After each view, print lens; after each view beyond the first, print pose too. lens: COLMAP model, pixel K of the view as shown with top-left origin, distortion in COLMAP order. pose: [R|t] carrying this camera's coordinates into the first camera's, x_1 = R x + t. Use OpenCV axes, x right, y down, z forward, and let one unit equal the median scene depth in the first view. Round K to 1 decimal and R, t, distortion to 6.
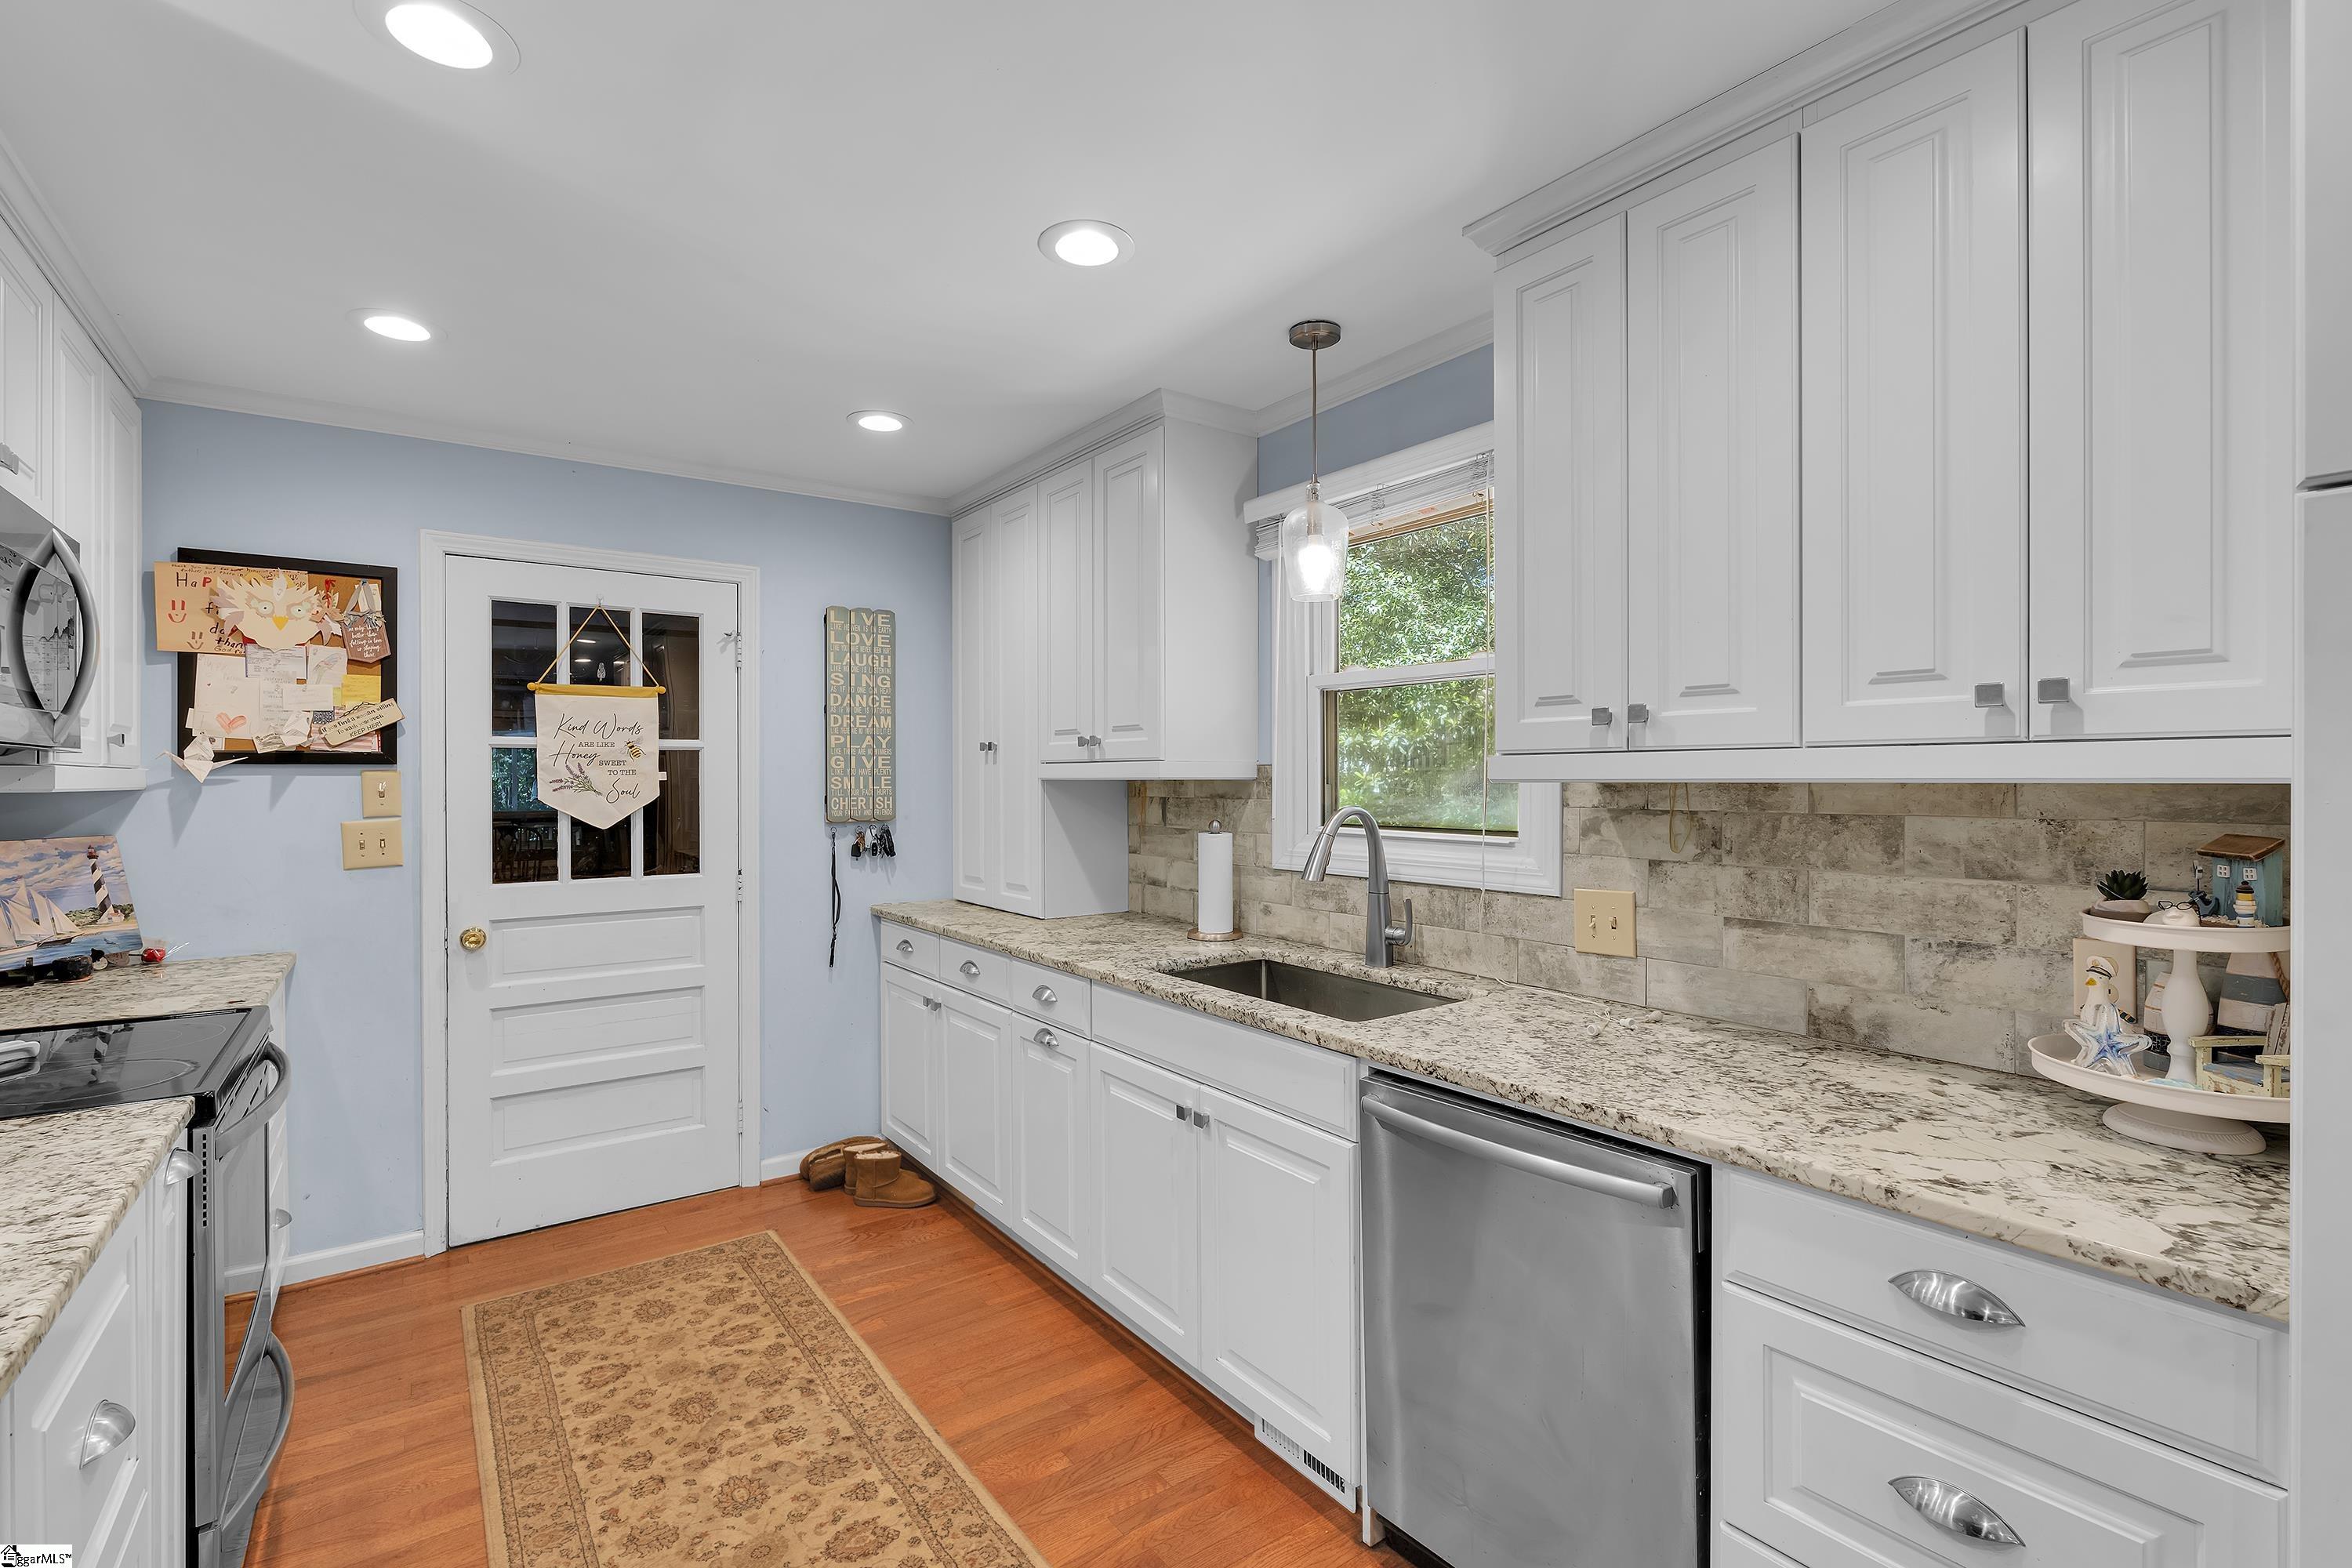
lens RADIAL K [[1049.0, 0, 1172.9], [0, 1049.0, 790.0], [0, 0, 1]] dist [-0.016698, 0.000269]
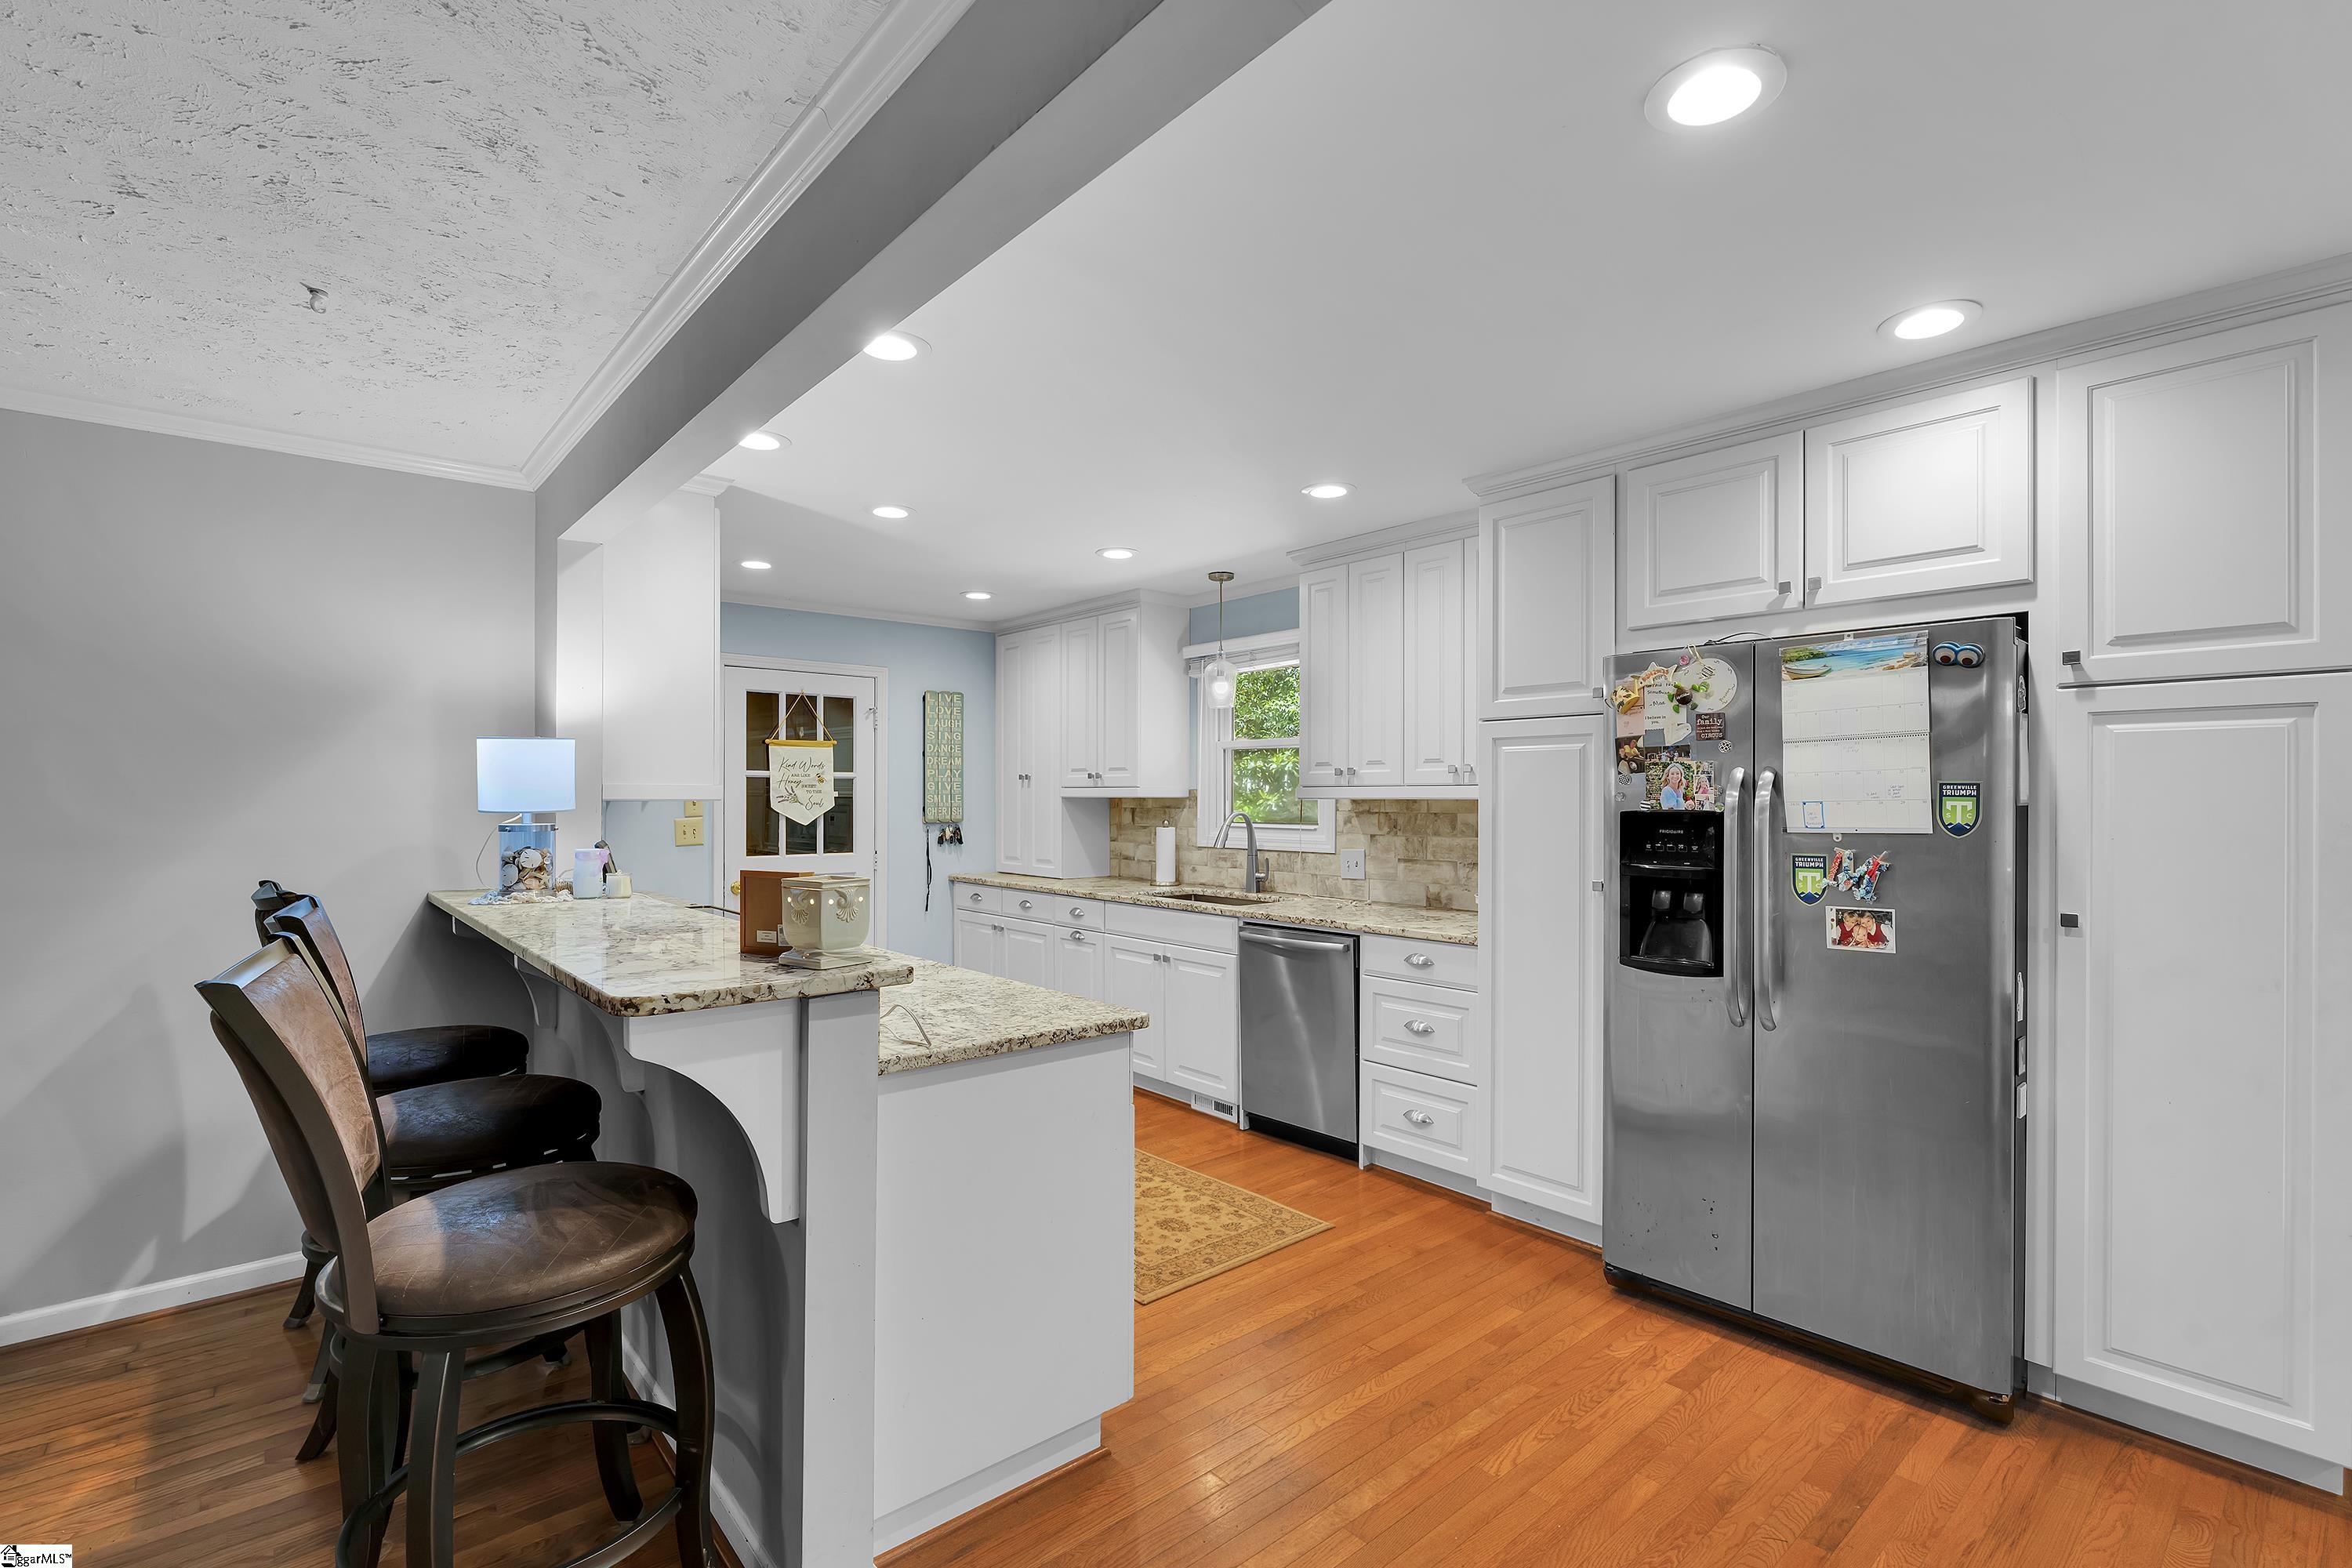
lens RADIAL K [[1049.0, 0, 1173.9], [0, 1049.0, 788.4], [0, 0, 1]] dist [-0.016698, 0.000269]
pose [[0.996026, 0.004874, 0.088927, -0.111277], [-0.003136, 0.999802, -0.019673, 0.010103], [-0.089005, 0.019316, 0.995844, -0.836887]]
